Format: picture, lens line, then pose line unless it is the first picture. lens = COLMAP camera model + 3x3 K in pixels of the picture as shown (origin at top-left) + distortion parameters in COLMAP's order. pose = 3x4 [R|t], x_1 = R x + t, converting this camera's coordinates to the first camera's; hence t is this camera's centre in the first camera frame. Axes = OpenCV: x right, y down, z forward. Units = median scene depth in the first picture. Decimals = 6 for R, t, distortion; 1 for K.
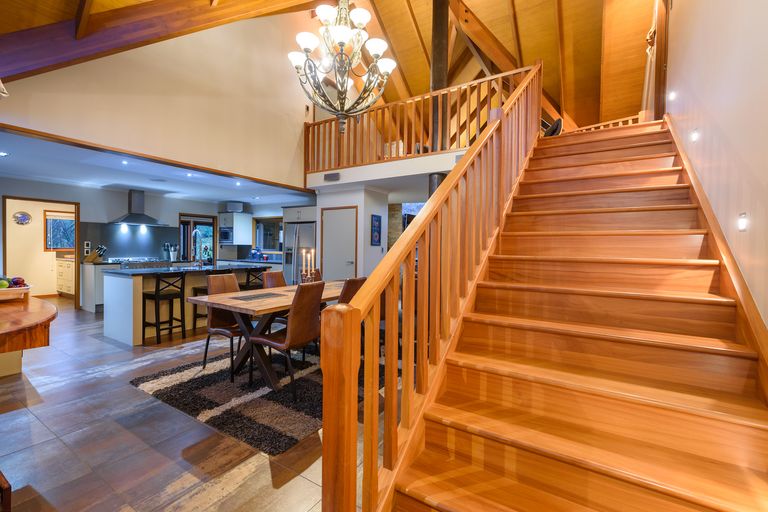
lens RADIAL K [[340.4, 0, 384.7], [0, 340.4, 253.5], [0, 0, 1]] dist [0.001596, 0.000214]
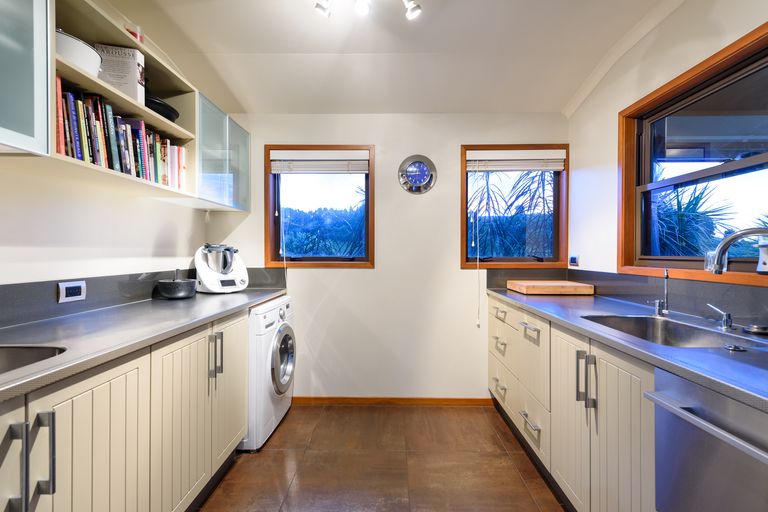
lens RADIAL K [[340.4, 0, 384.5], [0, 340.4, 255.0], [0, 0, 1]] dist [0.001596, 0.000214]
pose [[0.520022, 0.000303, -0.854153, -0.746603], [-0.014702, 0.999855, -0.008596, -0.015612], [0.854027, 0.017028, 0.519951, 0.755765]]
